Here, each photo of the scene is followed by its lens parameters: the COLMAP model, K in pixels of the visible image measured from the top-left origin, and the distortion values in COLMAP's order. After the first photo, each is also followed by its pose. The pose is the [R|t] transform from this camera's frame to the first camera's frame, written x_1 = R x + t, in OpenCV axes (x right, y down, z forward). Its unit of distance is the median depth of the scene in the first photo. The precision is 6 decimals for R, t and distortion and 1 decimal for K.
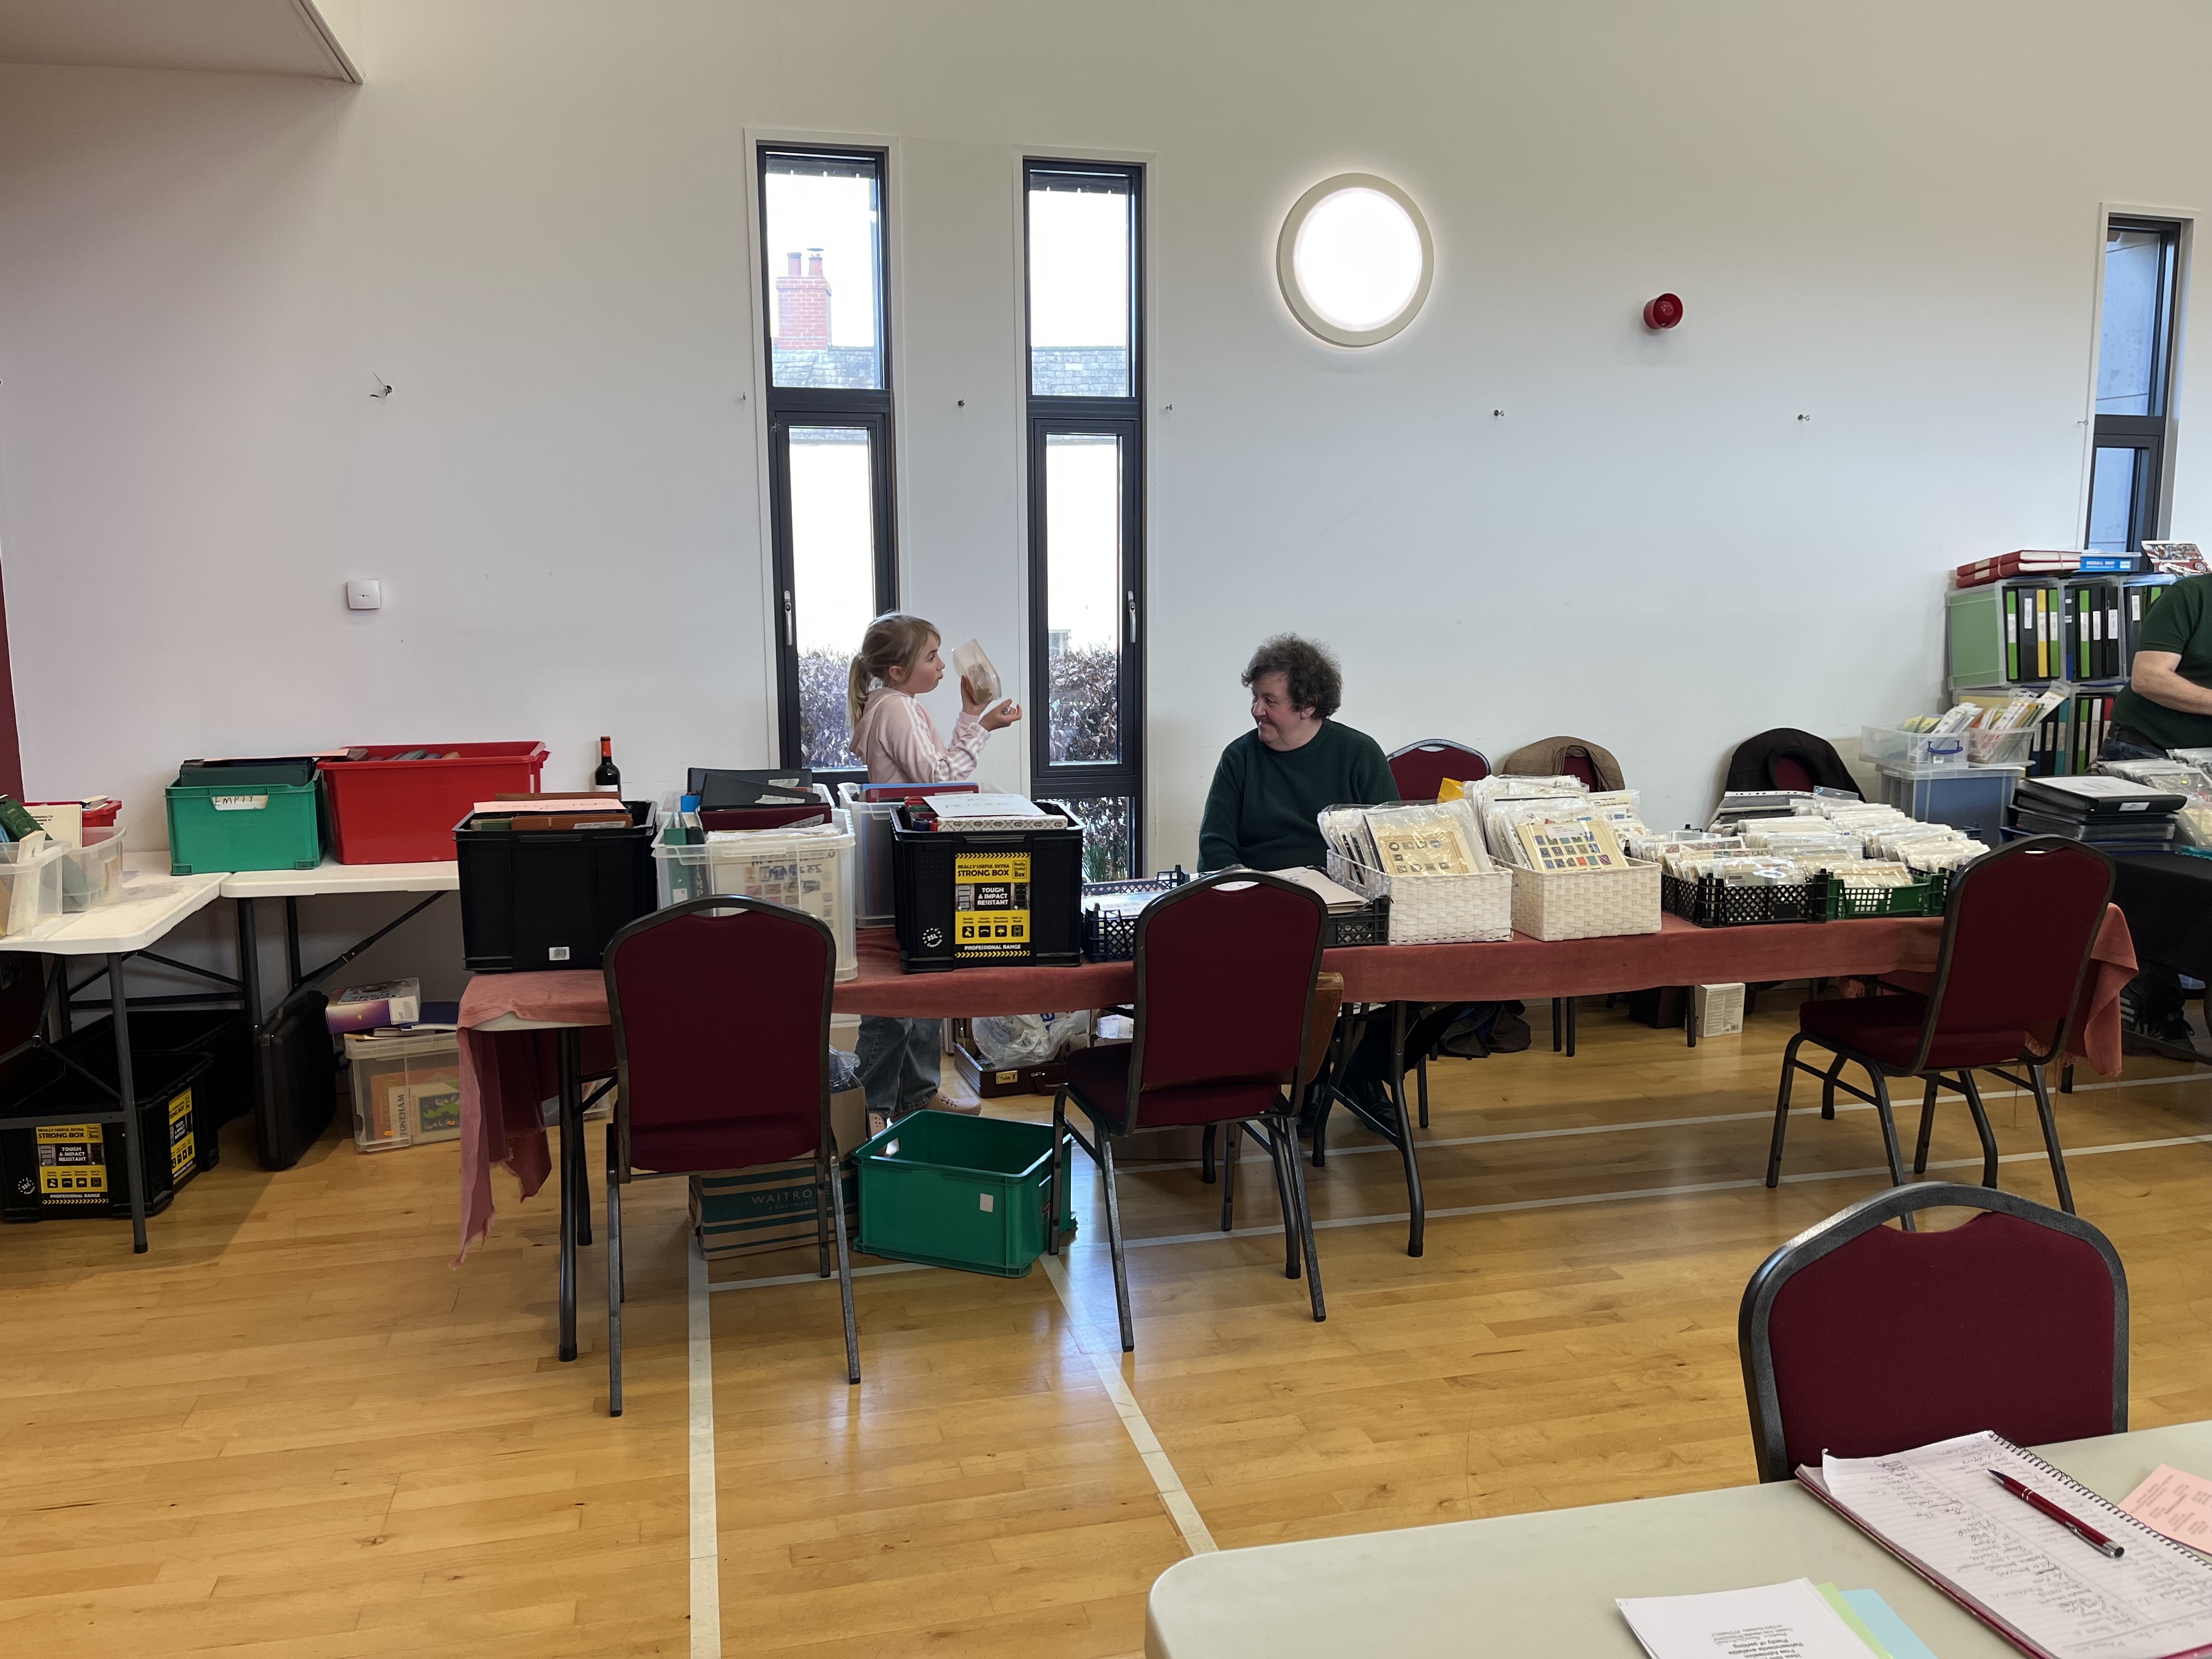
lens RADIAL K [[1728.0, 0, 1106.0], [0, 1728.0, 829.5], [0, 0, 1]] dist [0.079787, -0.125903]
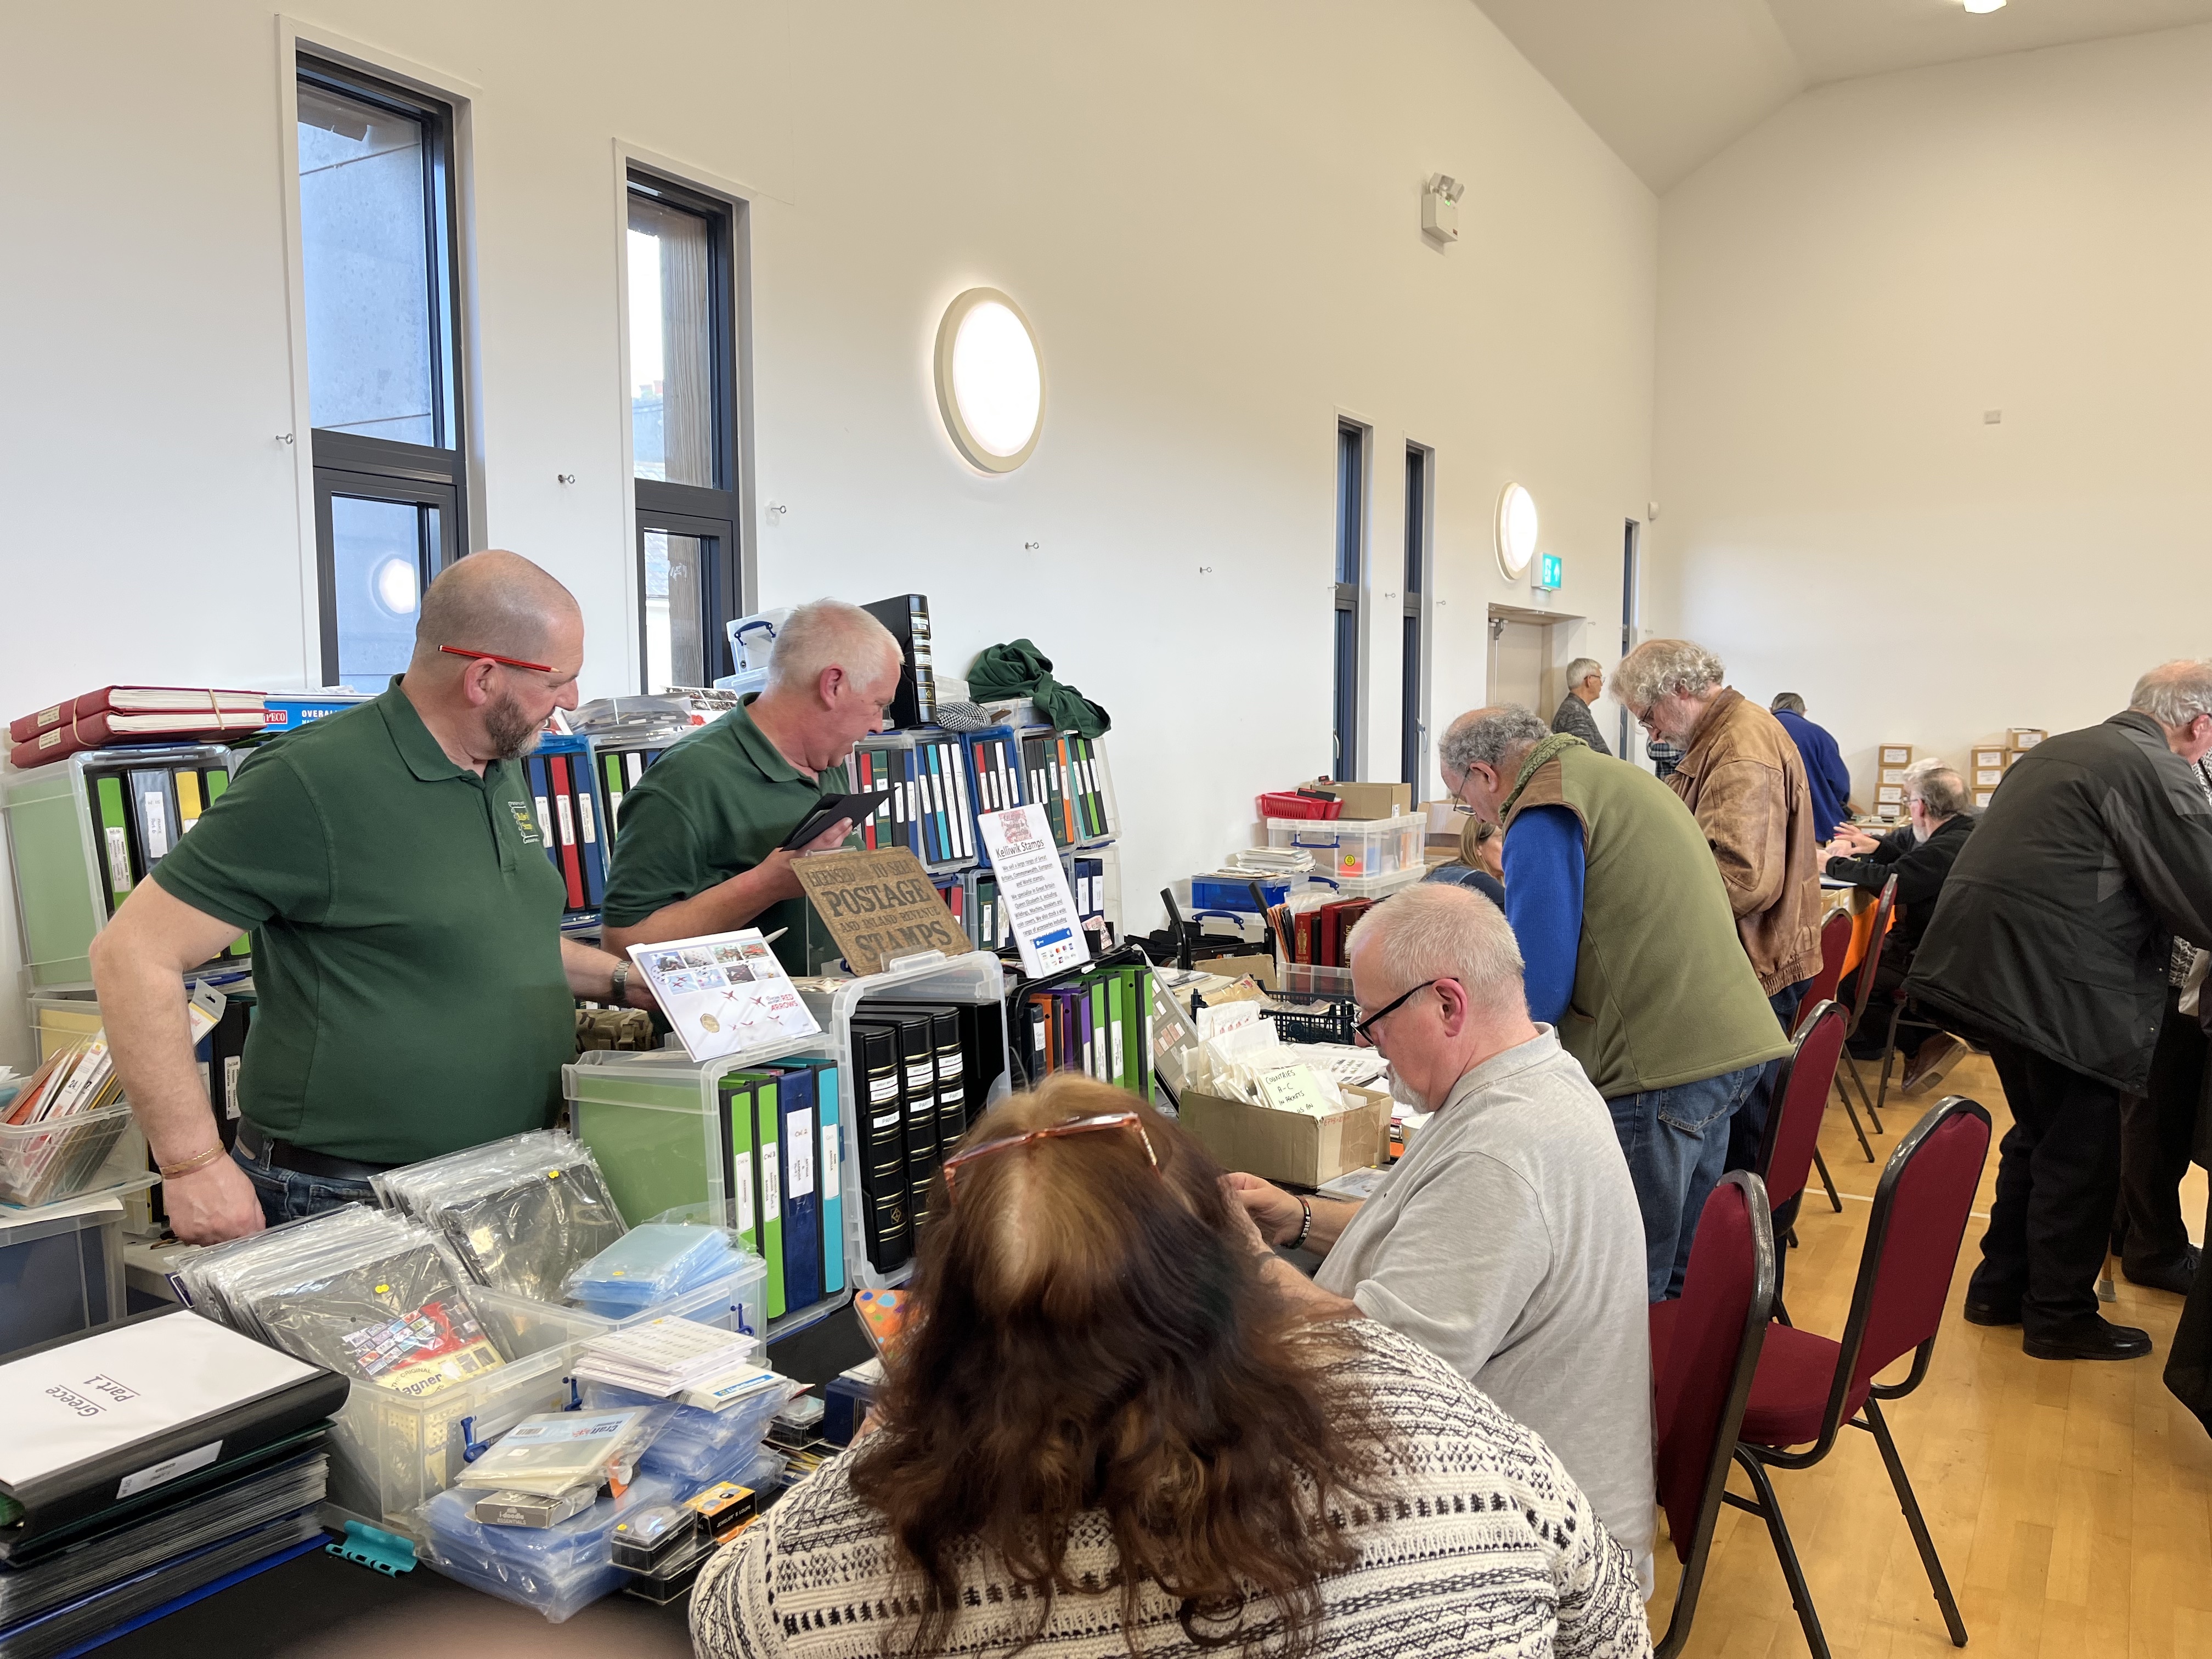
lens RADIAL K [[1728.0, 0, 1106.0], [0, 1728.0, 829.5], [0, 0, 1]] dist [0.079787, -0.125903]
pose [[0.722314, -0.053867, 0.689464, 0.391553], [0.105040, 0.993940, -0.032390, -0.081268], [-0.683541, 0.095817, 0.723596, 0.500636]]
